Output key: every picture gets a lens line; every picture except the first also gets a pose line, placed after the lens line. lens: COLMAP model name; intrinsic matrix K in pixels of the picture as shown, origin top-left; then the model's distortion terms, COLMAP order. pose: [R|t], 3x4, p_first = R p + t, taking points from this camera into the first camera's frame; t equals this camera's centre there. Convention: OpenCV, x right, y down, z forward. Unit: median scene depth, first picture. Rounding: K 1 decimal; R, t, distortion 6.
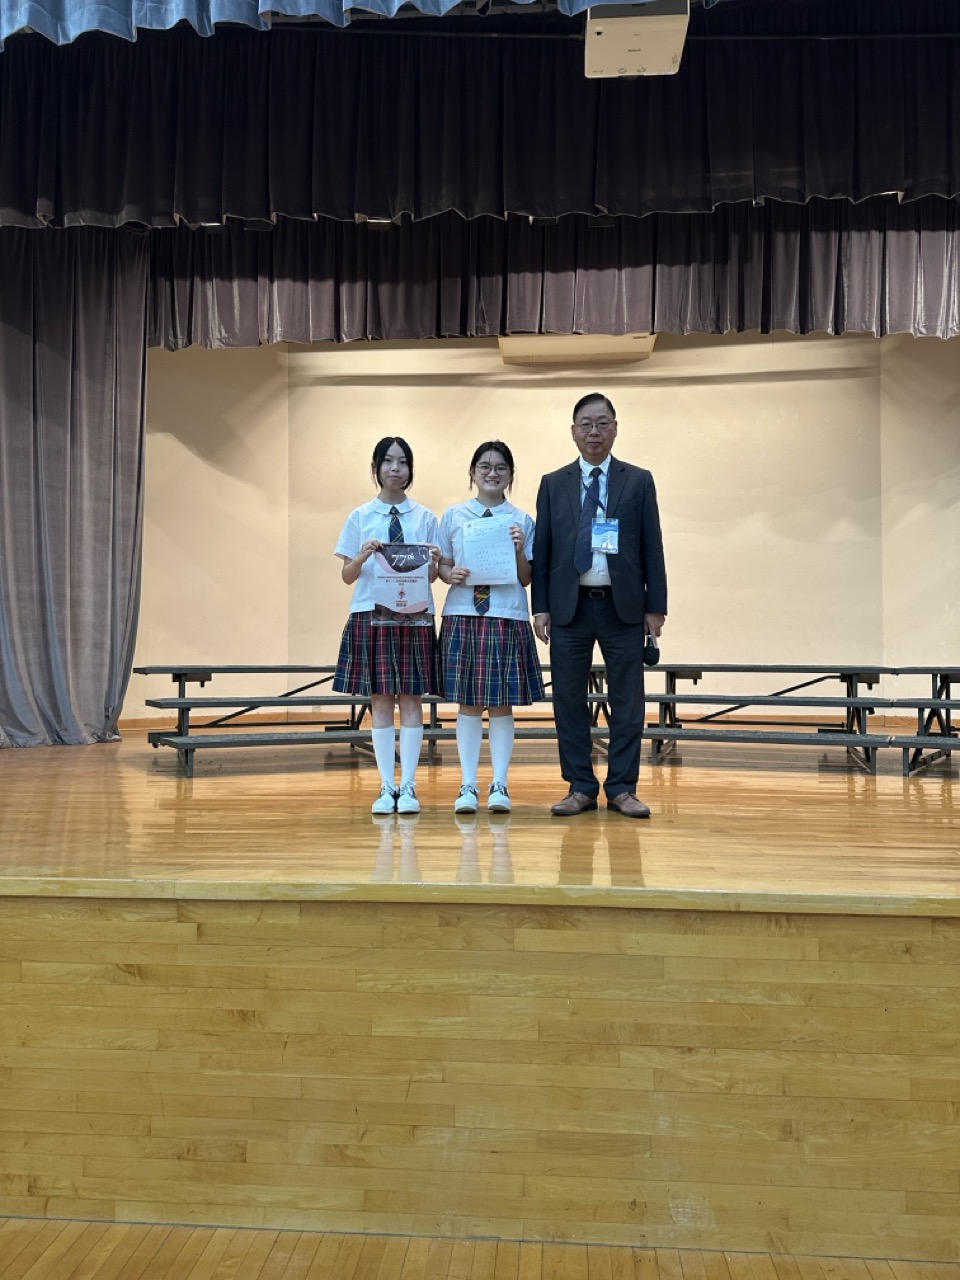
lens RADIAL K [[906.7, 0, 481.2], [0, 906.7, 642.0], [0, 0, 1]] dist [0.010542, -0.026757]
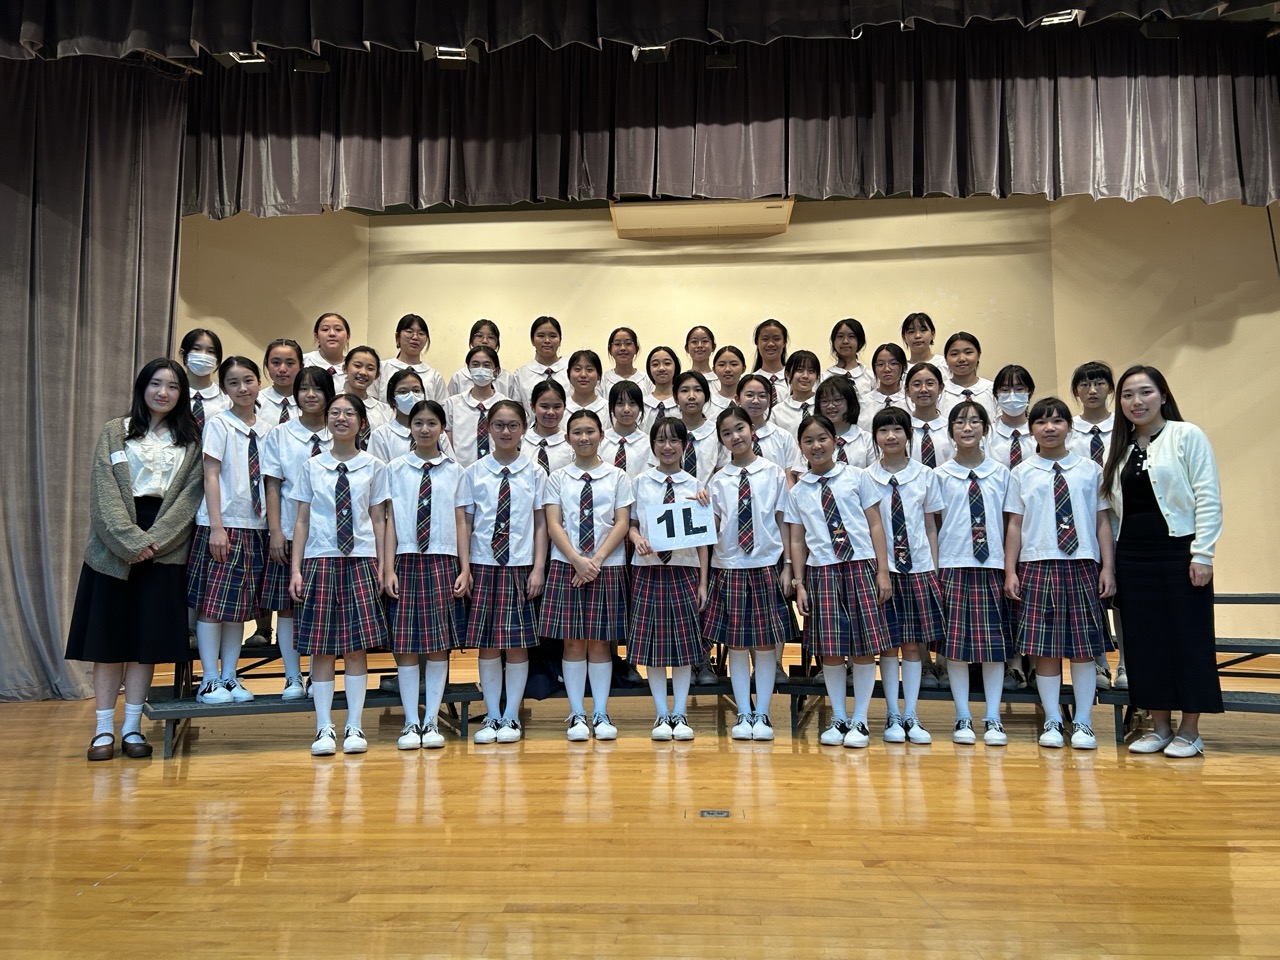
lens RADIAL K [[961.2, 0, 638.1], [0, 961.2, 478.4], [0, 0, 1]] dist [0.003171, 0.010831]
pose [[0.999868, -0.006483, 0.014877, 0.035855], [0.007615, 0.996980, -0.077280, -0.009572], [-0.014331, 0.077383, 0.996898, 0.129141]]
